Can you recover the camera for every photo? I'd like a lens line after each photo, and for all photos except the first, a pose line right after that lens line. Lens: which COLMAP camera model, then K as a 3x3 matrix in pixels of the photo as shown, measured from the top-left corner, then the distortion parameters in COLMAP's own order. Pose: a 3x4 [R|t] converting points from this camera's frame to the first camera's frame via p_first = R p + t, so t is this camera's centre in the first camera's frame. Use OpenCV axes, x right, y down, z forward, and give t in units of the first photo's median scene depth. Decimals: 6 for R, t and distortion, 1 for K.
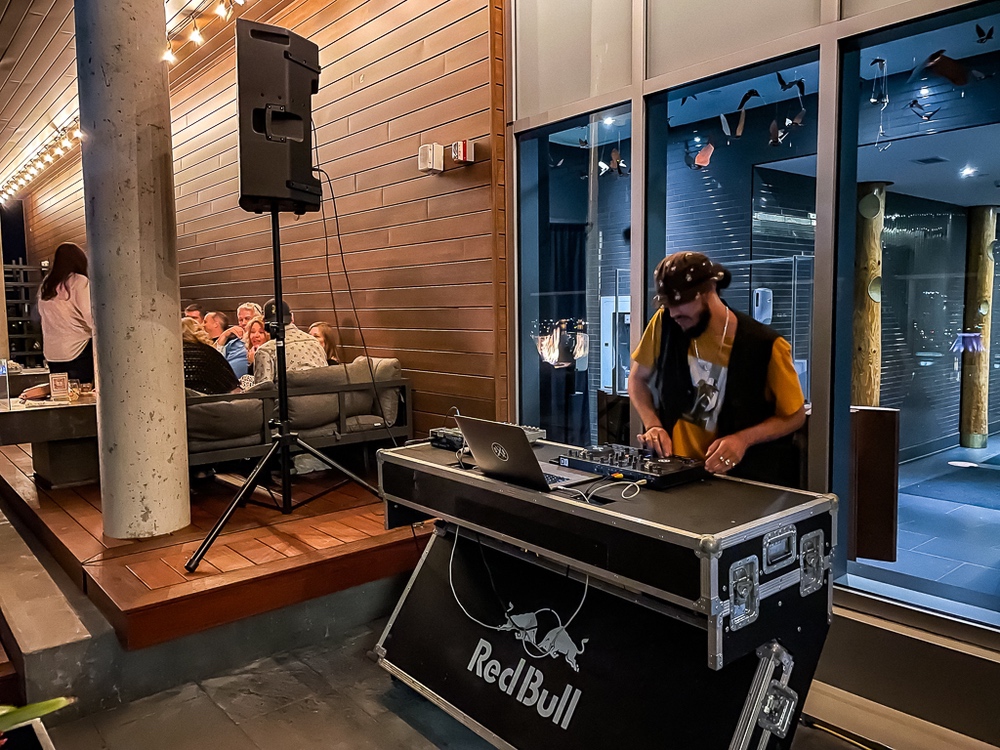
lens RADIAL K [[753.1, 0, 500.0], [0, 753.1, 374.5], [0, 0, 1]] dist [0.011362, -0.002761]
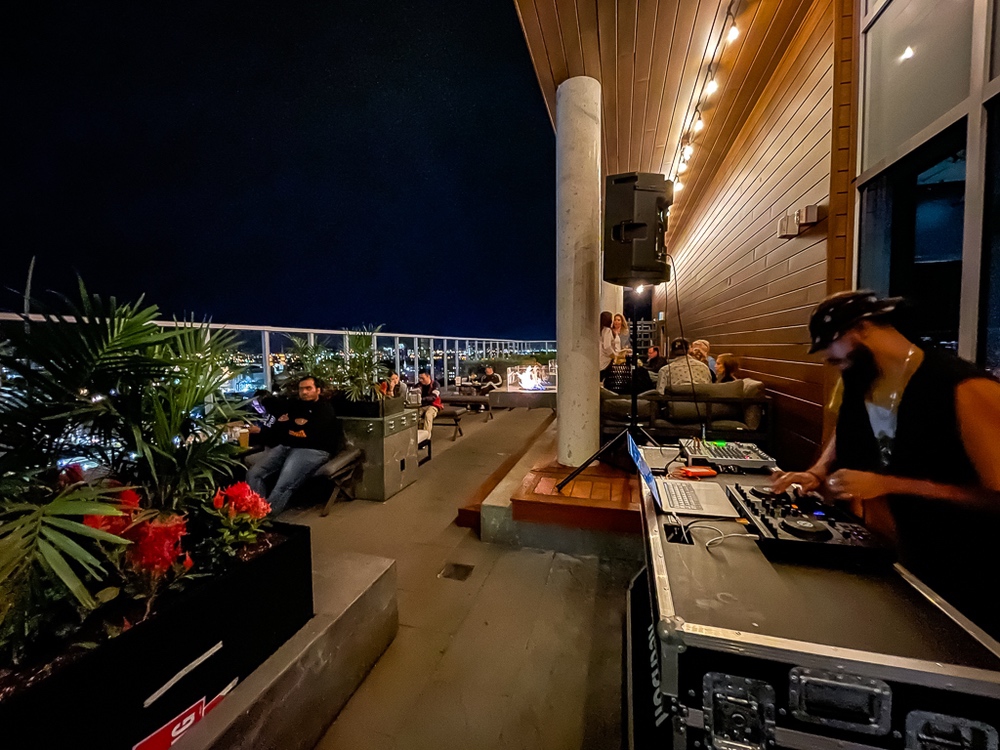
lens RADIAL K [[407.2, 0, 499.0], [0, 407.2, 369.7], [0, 0, 1]] dist [-0.009399, -0.000013]
pose [[0.548608, 0.052640, -0.834421, 0.277057], [-0.062971, 0.997783, 0.021544, -0.037736], [0.833705, 0.040725, 0.550707, 0.287267]]
